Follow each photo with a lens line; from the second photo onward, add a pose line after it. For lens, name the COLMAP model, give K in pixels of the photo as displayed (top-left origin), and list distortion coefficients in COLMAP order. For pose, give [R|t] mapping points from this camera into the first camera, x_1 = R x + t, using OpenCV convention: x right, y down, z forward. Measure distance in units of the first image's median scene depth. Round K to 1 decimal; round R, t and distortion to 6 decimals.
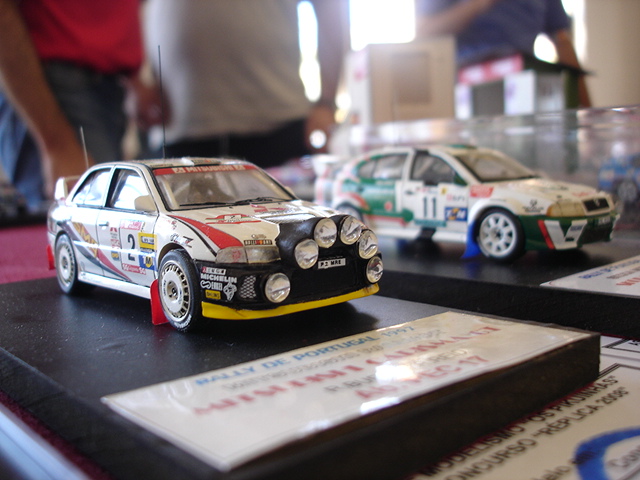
lens RADIAL K [[679.2, 0, 320.6], [0, 679.2, 238.6], [0, 0, 1]] dist [-0.085645, 0.000000]
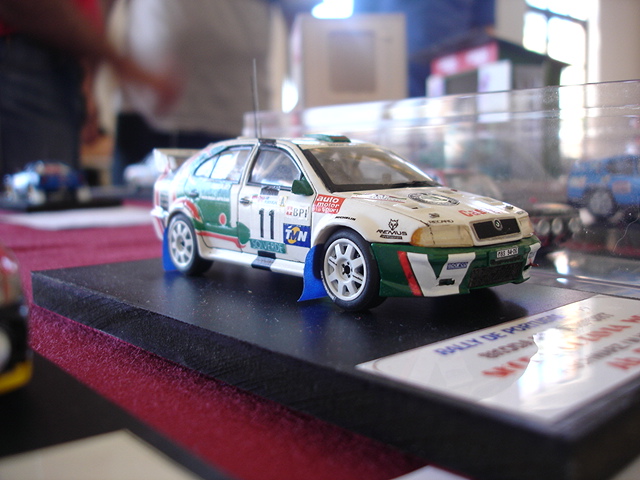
lens RADIAL K [[679.2, 0, 320.1], [0, 679.2, 241.4], [0, 0, 1]] dist [-0.085645, 0.000000]
pose [[0.999486, 0.028472, -0.014750, 0.245716], [-0.028367, 0.999571, 0.007247, -0.037418], [0.014950, -0.006824, 0.999865, 0.329566]]
